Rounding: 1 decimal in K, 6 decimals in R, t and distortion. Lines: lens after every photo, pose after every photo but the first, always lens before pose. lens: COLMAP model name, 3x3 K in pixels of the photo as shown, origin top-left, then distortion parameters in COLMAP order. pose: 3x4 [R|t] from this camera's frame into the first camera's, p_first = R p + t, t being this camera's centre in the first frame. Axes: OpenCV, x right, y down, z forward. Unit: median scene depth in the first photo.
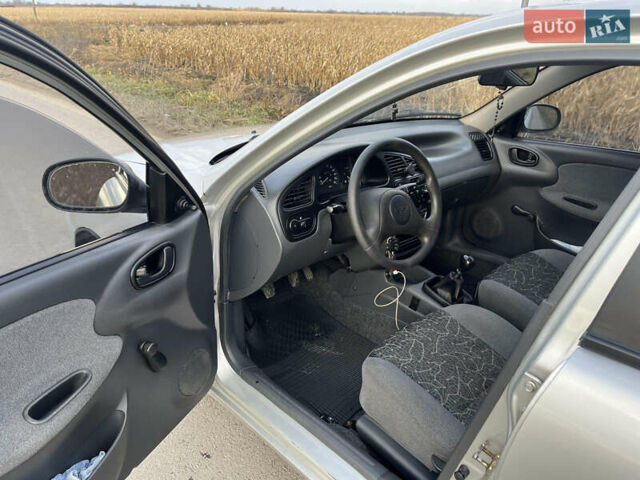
lens RADIAL K [[497.7, 0, 319.2], [0, 497.7, 241.4], [0, 0, 1]] dist [0.070172, -0.097307]
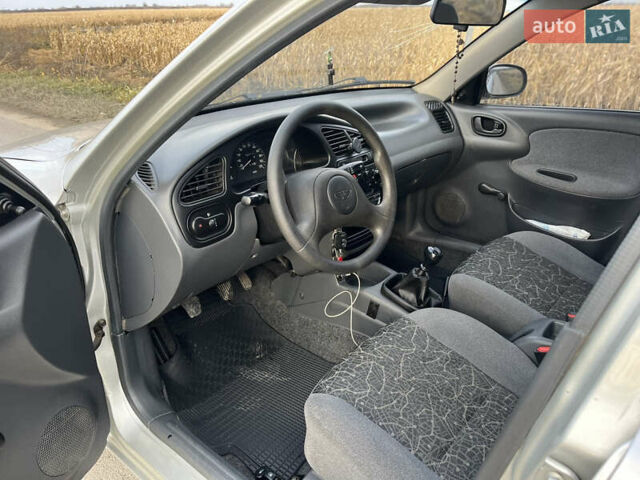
lens RADIAL K [[499.4, 0, 314.2], [0, 499.4, 243.0], [0, 0, 1]] dist [0.071148, -0.099092]
pose [[0.995859, -0.071314, 0.056381, 0.057456], [0.070570, 0.997393, 0.015076, -0.003698], [-0.057309, -0.011035, 0.998296, 0.191837]]
